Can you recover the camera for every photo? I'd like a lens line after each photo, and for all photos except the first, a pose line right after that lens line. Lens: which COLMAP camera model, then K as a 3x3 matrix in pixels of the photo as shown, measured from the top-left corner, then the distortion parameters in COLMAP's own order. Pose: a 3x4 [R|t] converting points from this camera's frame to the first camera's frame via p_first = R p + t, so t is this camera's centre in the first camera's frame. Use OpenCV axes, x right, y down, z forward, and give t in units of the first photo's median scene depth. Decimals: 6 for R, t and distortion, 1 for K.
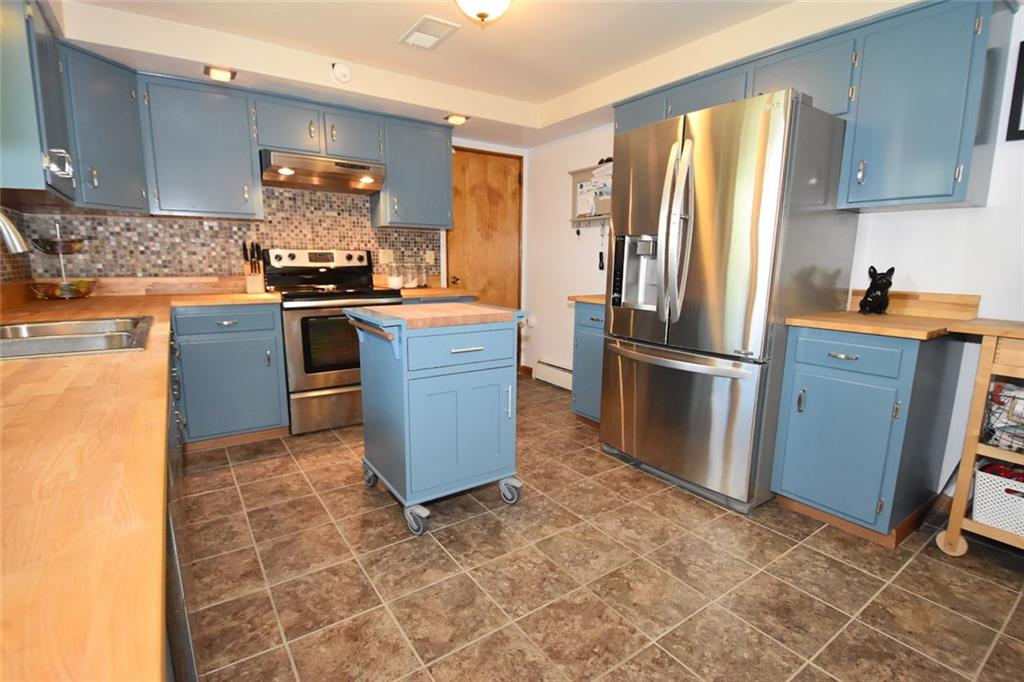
lens RADIAL K [[479.7, 0, 508.7], [0, 479.7, 347.4], [0, 0, 1]] dist [-0.003402, -0.000688]
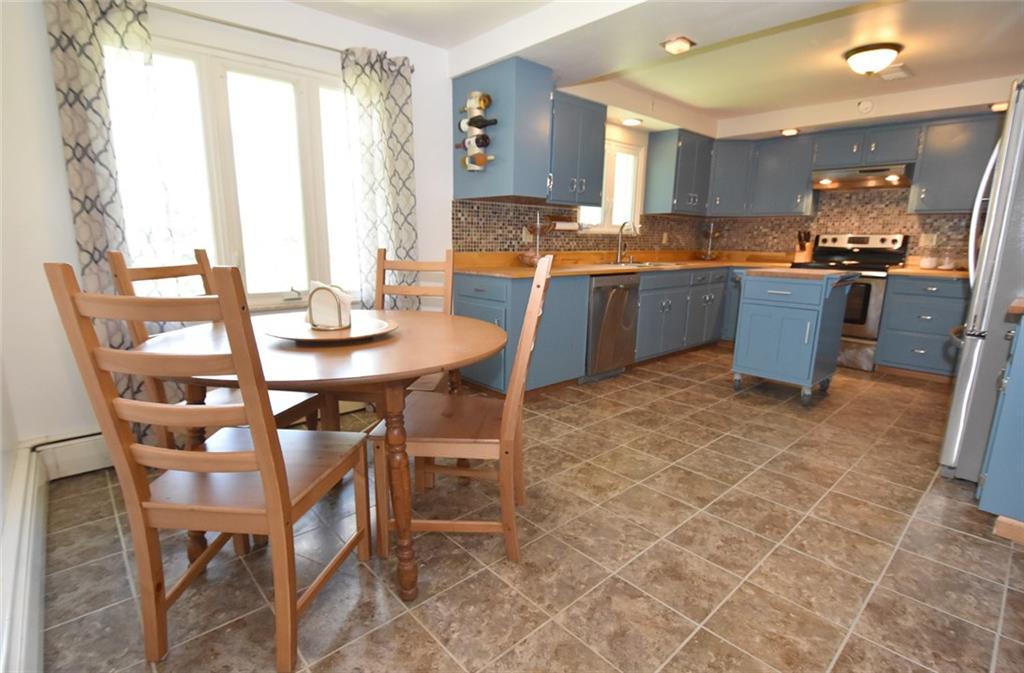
lens RADIAL K [[494.3, 0, 507.2], [0, 494.3, 339.9], [0, 0, 1]] dist [-0.005845, -0.000952]
pose [[0.126512, 0.188684, -0.973855, 1.213143], [-0.188133, 0.968489, 0.163204, 0.050698], [0.973961, 0.162567, 0.158024, -0.142962]]
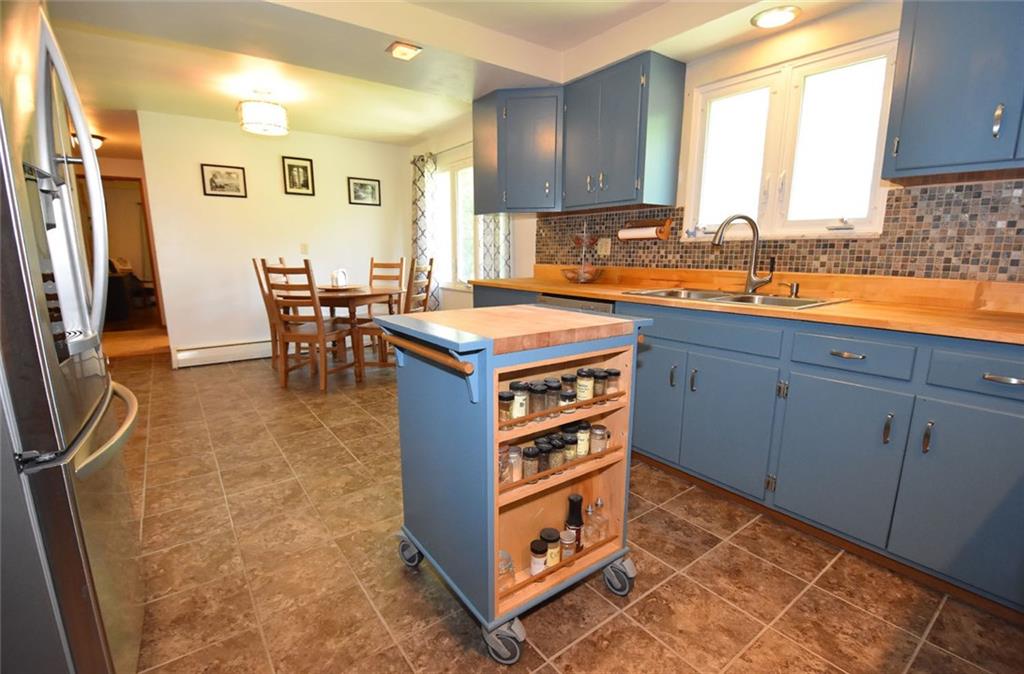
lens RADIAL K [[457.4, 0, 510.8], [0, 457.4, 338.4], [0, 0, 1]] dist [-0.009150, -0.000288]
pose [[-0.999296, -0.002870, -0.037416, -0.115981], [-0.016103, 0.933407, 0.358458, -0.251721], [0.033895, 0.358808, -0.932796, 1.430983]]
